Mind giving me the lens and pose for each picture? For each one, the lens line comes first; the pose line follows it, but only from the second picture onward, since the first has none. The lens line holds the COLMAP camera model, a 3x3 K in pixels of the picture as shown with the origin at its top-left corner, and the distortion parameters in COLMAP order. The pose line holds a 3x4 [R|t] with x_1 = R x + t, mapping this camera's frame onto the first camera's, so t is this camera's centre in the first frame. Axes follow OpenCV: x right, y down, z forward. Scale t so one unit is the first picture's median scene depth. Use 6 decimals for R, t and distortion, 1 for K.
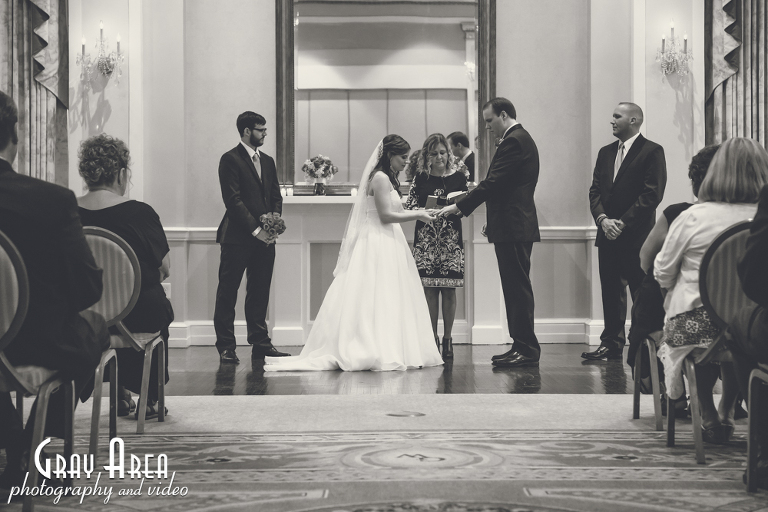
lens RADIAL K [[1798.0, 0, 384.0], [0, 1798.0, 256.0], [0, 0, 1]] dist [0.386700, 0.214463]
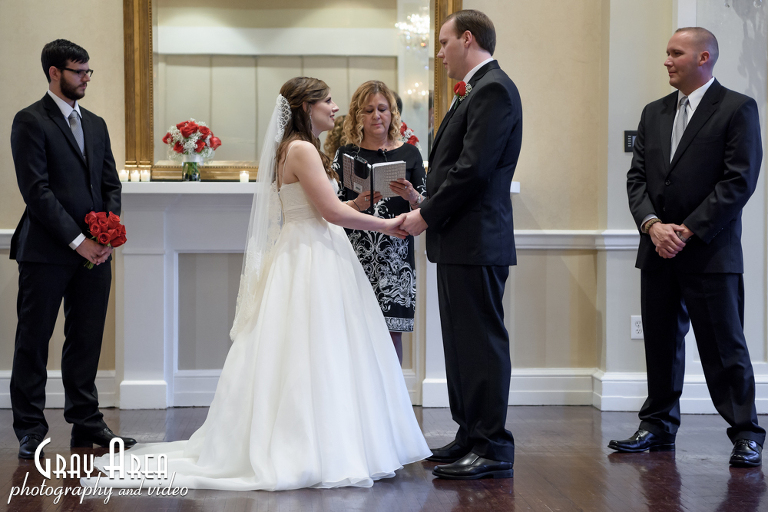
lens RADIAL K [[1798.0, 0, 384.0], [0, 1798.0, 256.0], [0, 0, 1]] dist [0.386700, 0.214463]
pose [[0.998962, 0.002274, 0.045490, 0.004481], [-0.002669, 0.999959, 0.008635, -0.012539], [-0.045468, -0.008748, 0.998927, 0.347863]]
